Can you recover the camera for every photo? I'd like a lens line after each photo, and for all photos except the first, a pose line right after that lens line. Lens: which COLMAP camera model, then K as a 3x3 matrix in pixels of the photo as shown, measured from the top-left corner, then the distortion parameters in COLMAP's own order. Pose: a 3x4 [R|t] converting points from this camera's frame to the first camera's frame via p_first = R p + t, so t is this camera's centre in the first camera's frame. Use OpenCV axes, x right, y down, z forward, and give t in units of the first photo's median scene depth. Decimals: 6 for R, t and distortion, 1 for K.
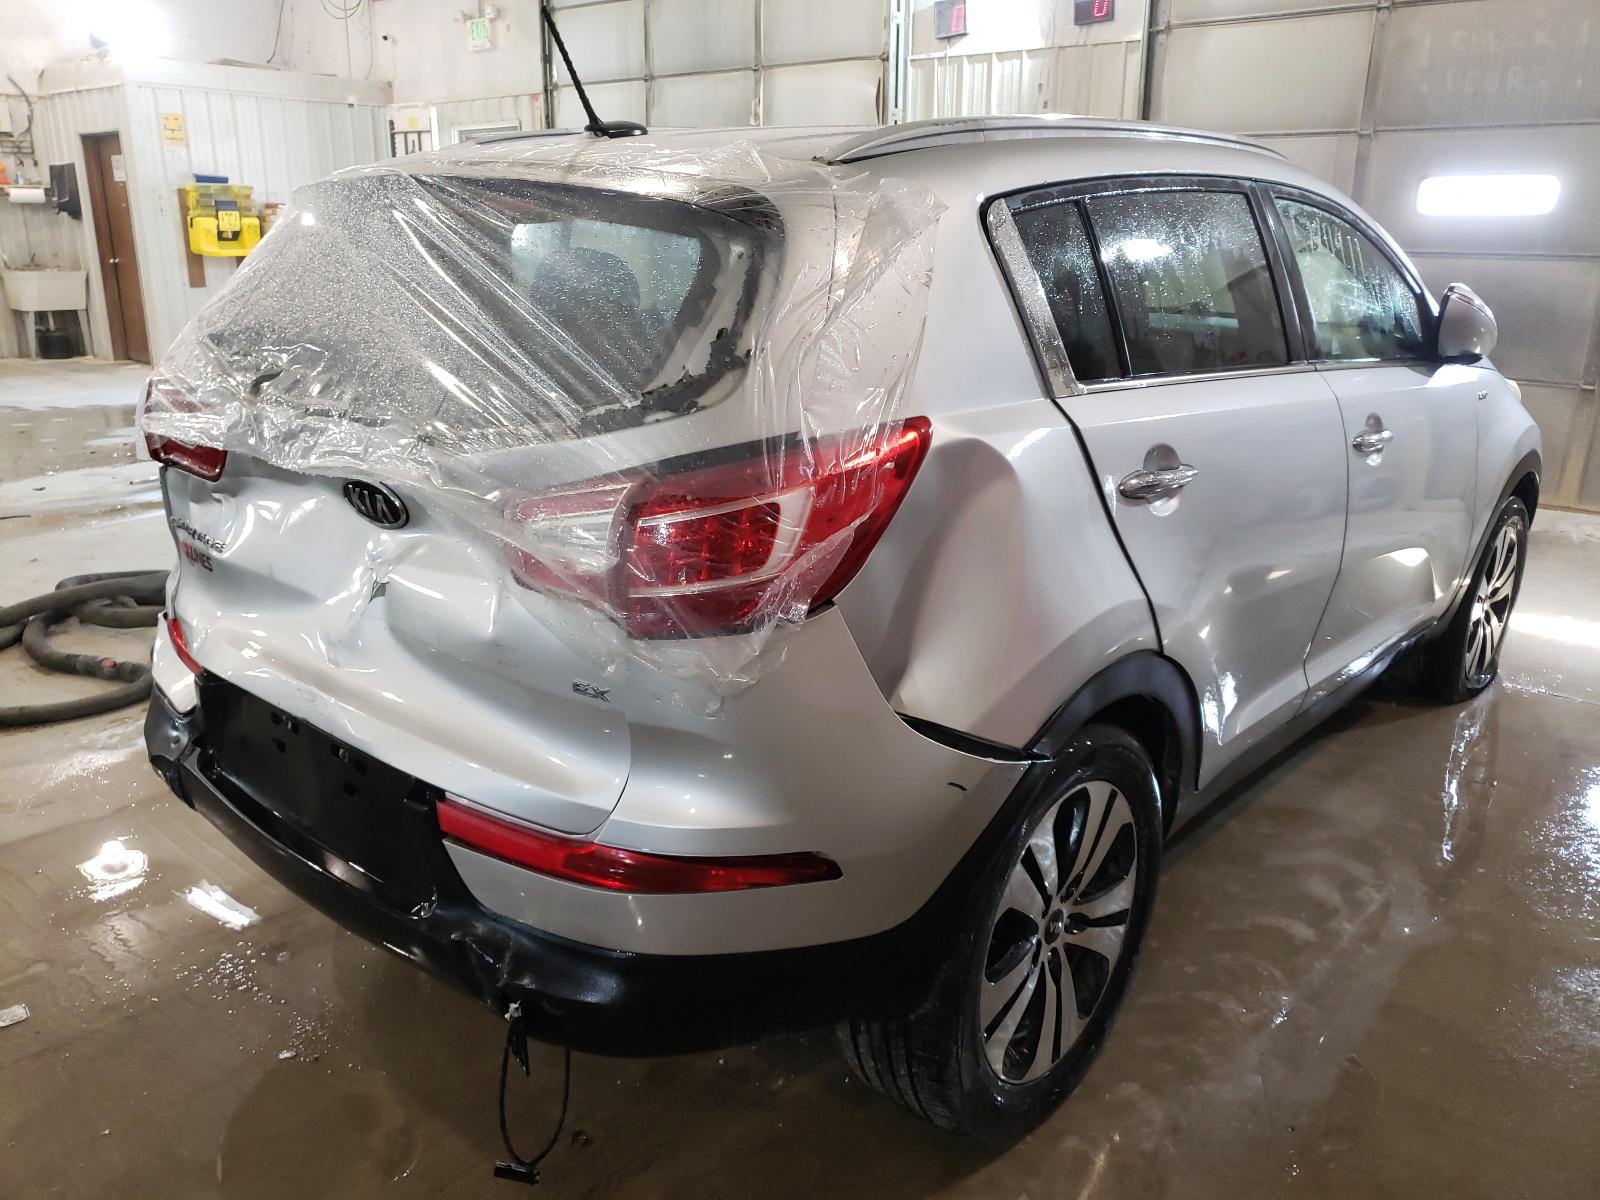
lens RADIAL K [[1302.1, 0, 796.6], [0, 1302.1, 565.1], [0, 0, 1]] dist [0.071747, -0.075252]
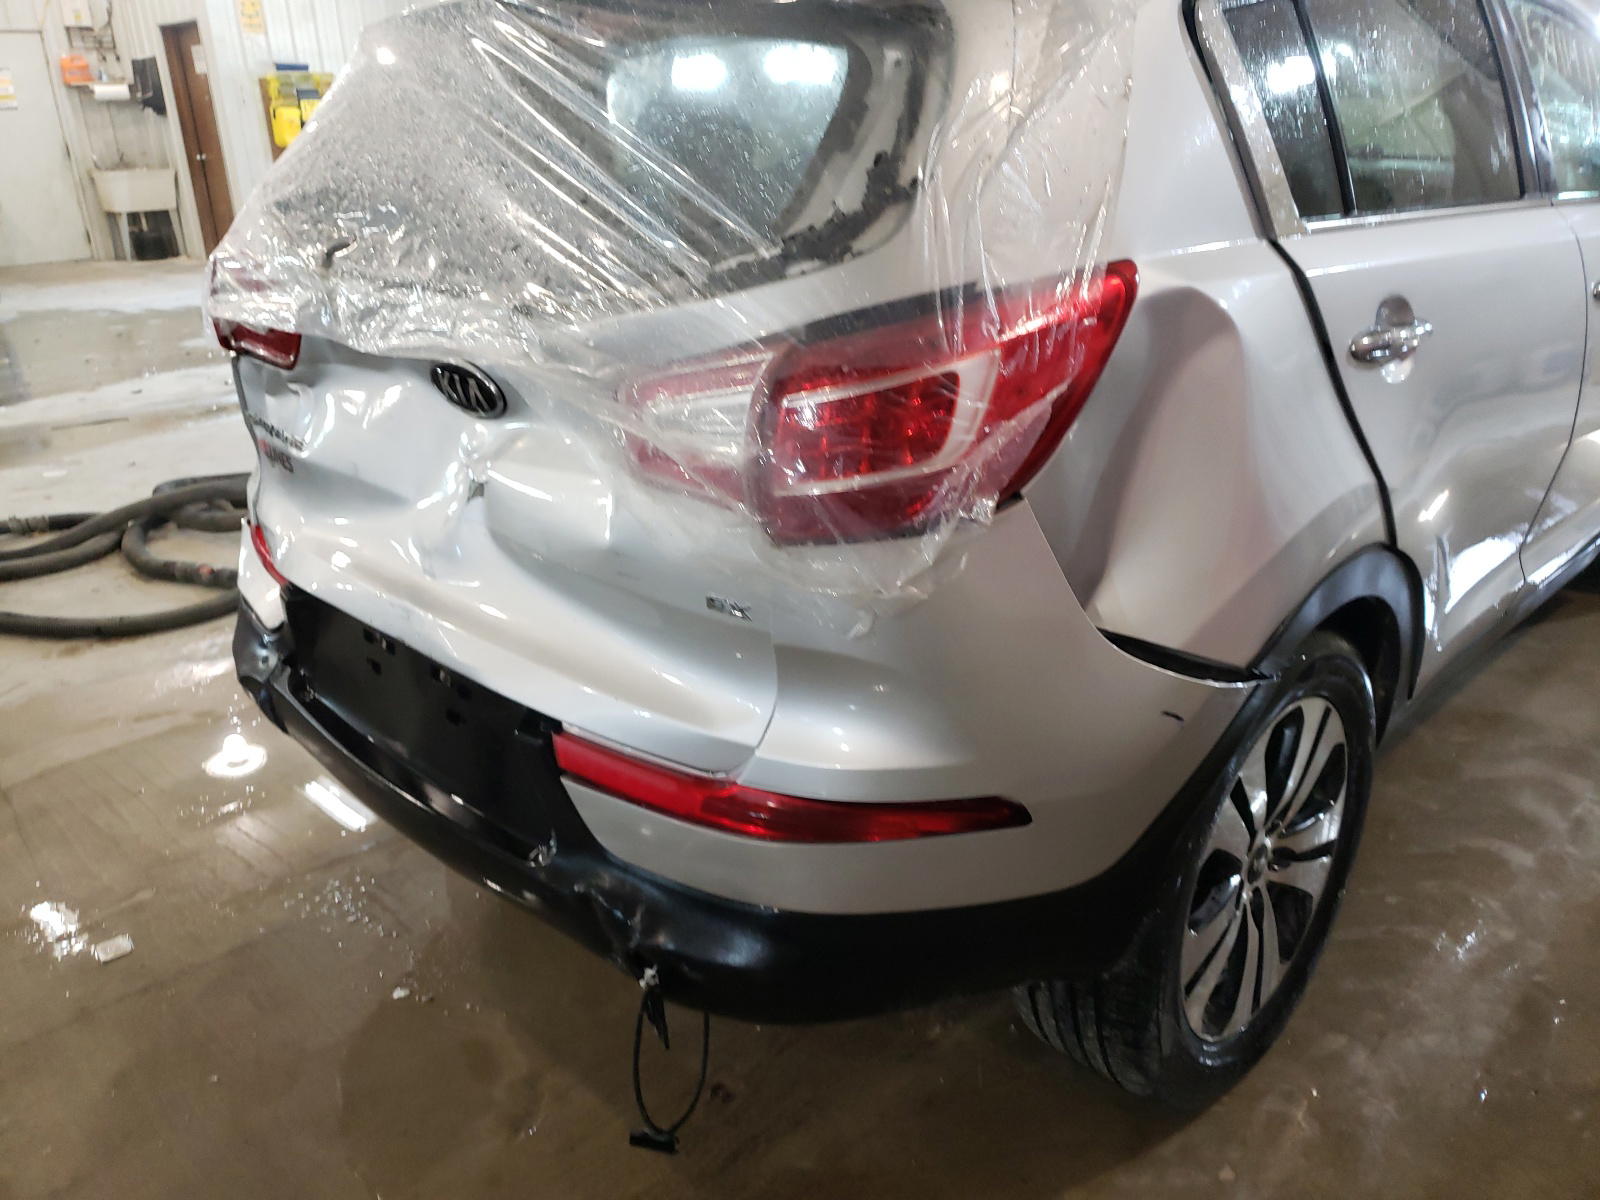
lens RADIAL K [[1302.1, 0, 796.6], [0, 1302.1, 565.1], [0, 0, 1]] dist [0.071747, -0.075252]
pose [[0.997306, -0.015634, -0.071671, -0.043803], [0.021569, 0.996333, 0.082795, 0.001280], [0.070114, -0.084118, 0.993986, 0.144088]]
